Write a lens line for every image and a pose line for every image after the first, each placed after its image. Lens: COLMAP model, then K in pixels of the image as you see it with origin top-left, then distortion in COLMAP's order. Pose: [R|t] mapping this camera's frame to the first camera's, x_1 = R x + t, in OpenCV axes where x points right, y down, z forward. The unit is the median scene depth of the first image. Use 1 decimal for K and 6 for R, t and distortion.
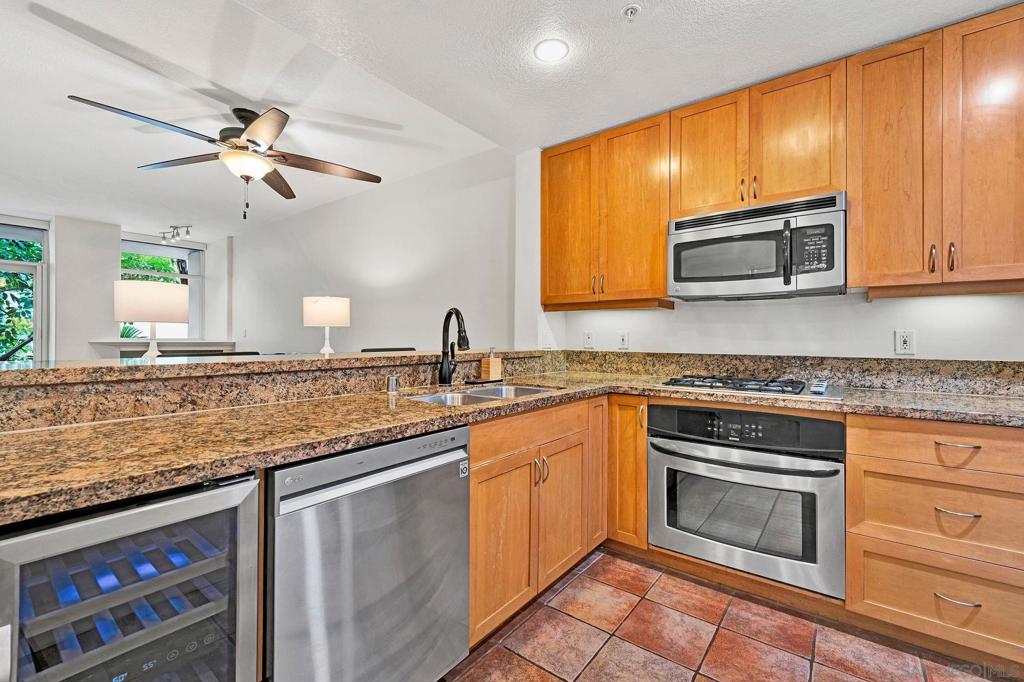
lens RADIAL K [[433.7, 0, 515.2], [0, 433.7, 336.6], [0, 0, 1]] dist [0.009149, -0.007330]
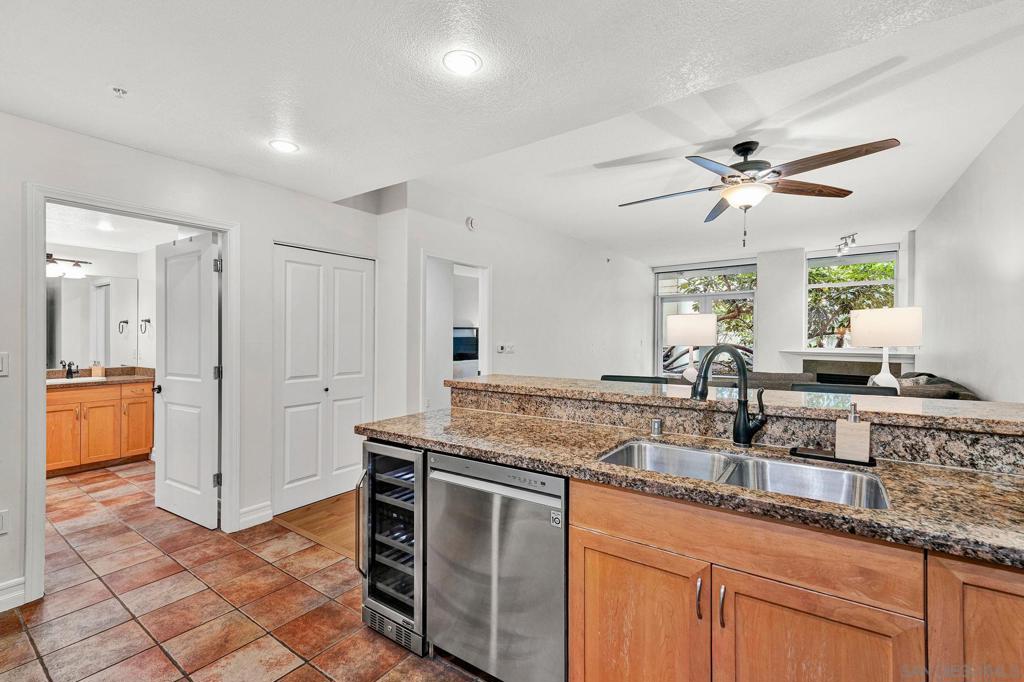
lens RADIAL K [[433.7, 0, 503.0], [0, 433.7, 334.4], [0, 0, 1]] dist [0.009149, -0.007330]
pose [[0.009475, -0.015224, -0.999839, 0.629632], [0.012665, 0.999806, -0.015104, -0.076607], [0.999875, -0.012520, 0.009666, 0.619456]]
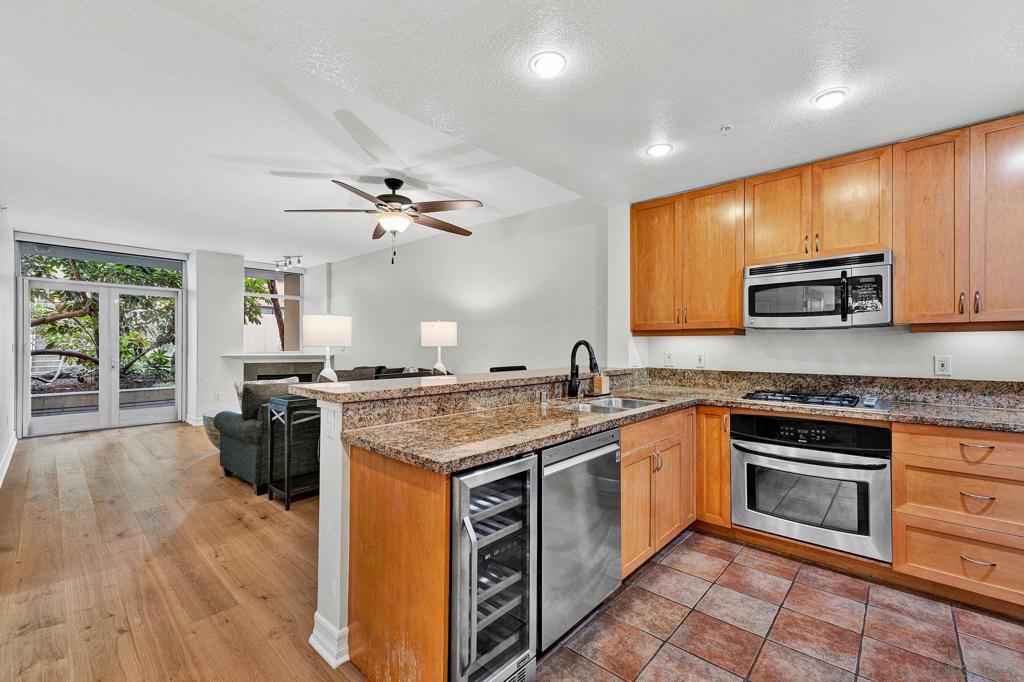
lens RADIAL K [[433.7, 0, 519.9], [0, 433.7, 341.0], [0, 0, 1]] dist [0.009149, -0.007330]
pose [[0.997715, -0.001728, -0.067535, -0.248503], [0.001356, 0.999984, -0.005561, -0.057142], [0.067543, 0.005456, 0.997701, -0.352182]]
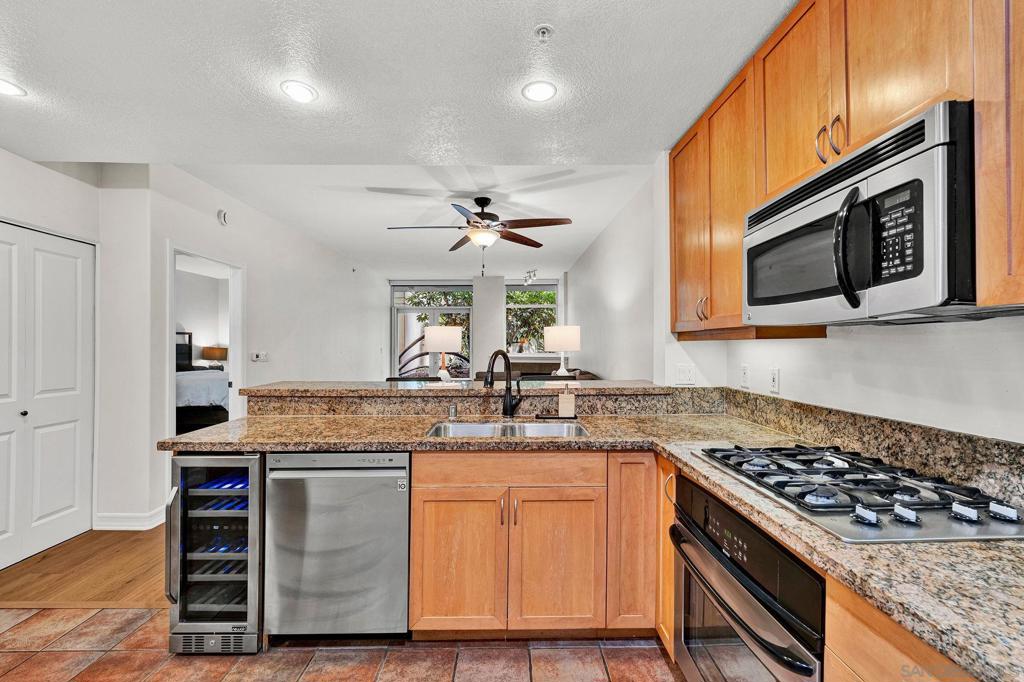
lens RADIAL K [[433.7, 0, 507.2], [0, 433.7, 338.6], [0, 0, 1]] dist [0.009149, -0.007330]
pose [[0.608448, -0.019444, -0.793356, 0.788633], [0.012059, 0.999811, -0.015256, -0.077764], [0.793502, -0.000285, 0.608567, 0.321325]]
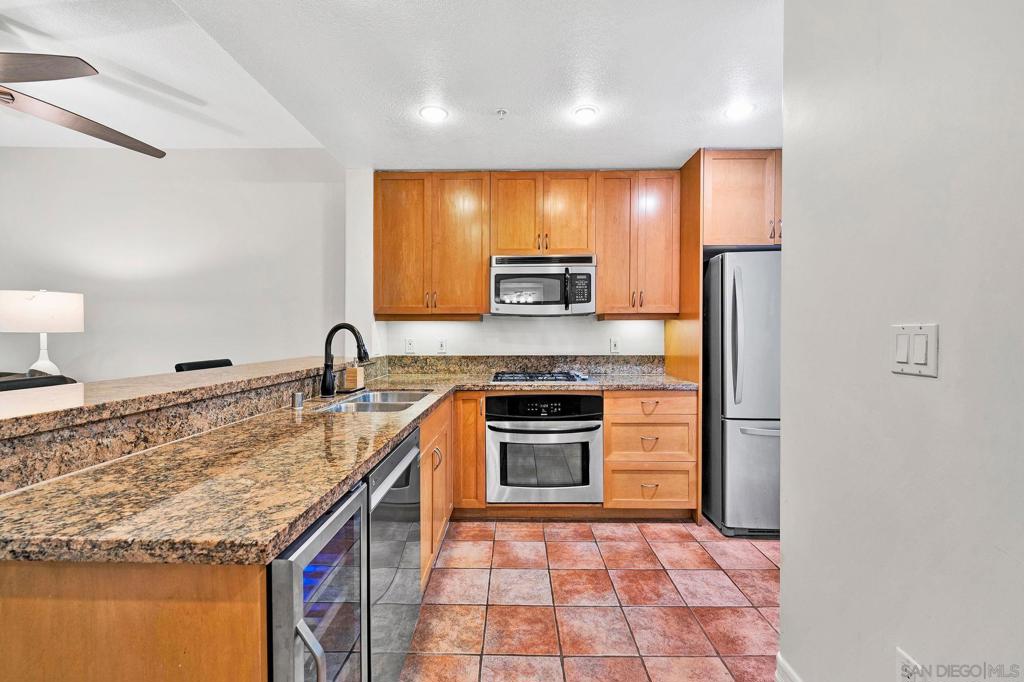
lens RADIAL K [[433.7, 0, 511.3], [0, 433.7, 333.7], [0, 0, 1]] dist [0.009149, -0.007330]
pose [[0.795892, -0.003858, 0.605427, -0.466314], [0.000781, 0.999985, 0.005345, -0.045593], [-0.605438, -0.003781, 0.795883, -0.098301]]
